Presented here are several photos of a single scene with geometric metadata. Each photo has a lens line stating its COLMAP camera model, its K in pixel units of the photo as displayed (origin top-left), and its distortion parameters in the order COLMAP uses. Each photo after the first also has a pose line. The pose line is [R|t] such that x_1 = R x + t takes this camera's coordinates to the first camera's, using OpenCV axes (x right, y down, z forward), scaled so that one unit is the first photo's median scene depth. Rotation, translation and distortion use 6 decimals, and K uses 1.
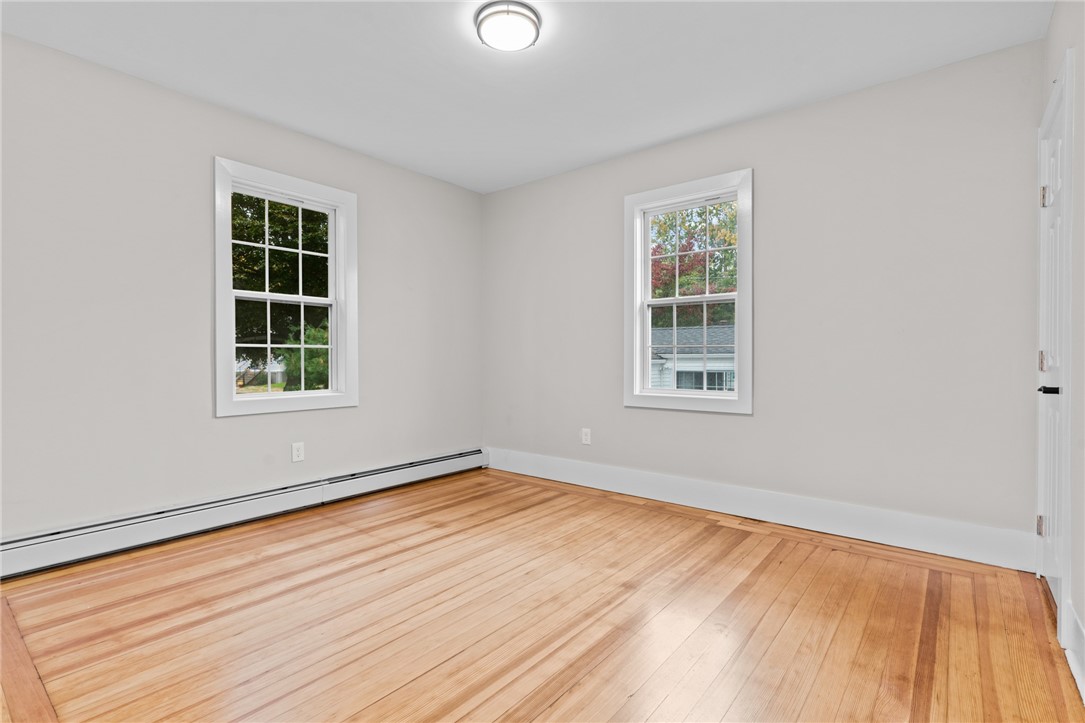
lens RADIAL K [[518.7, 0, 540.7], [0, 518.7, 350.6], [0, 0, 1]] dist [0.000062, 0.000321]
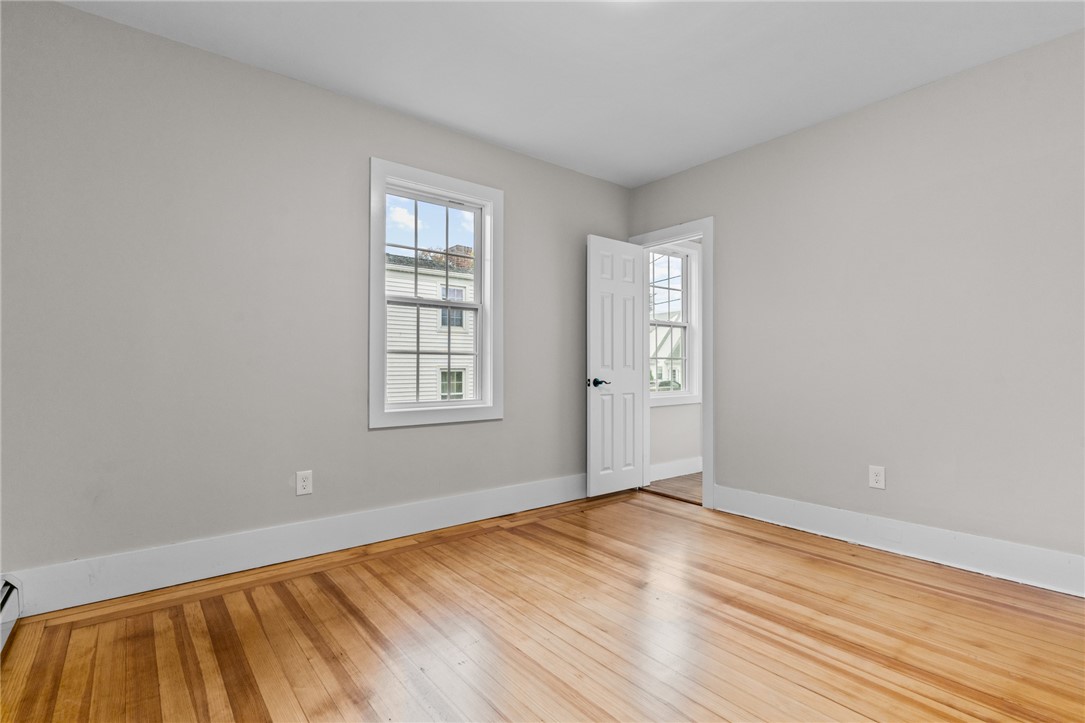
lens RADIAL K [[518.7, 0, 540.7], [0, 518.7, 350.6], [0, 0, 1]] dist [0.000062, 0.000321]
pose [[0.205409, 0.032255, 0.978145, -0.673334], [-0.013840, 0.999453, -0.030051, 0.013320], [-0.978578, -0.007365, 0.205743, 0.736541]]
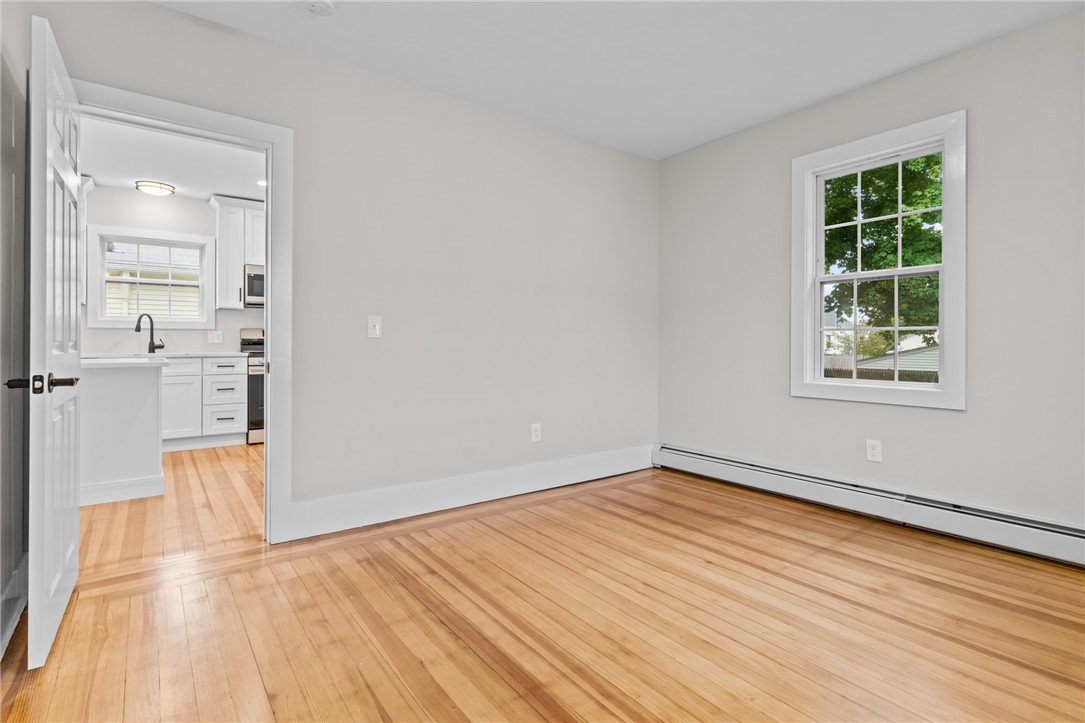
lens RADIAL K [[520.8, 0, 542.3], [0, 520.8, 340.8], [0, 0, 1]] dist [0.002401, 0.000727]
pose [[-0.241533, -0.004507, -0.970382, 0.575274], [0.011882, 0.999901, -0.007602, 0.012844], [0.970320, -0.013366, -0.241455, 0.757491]]
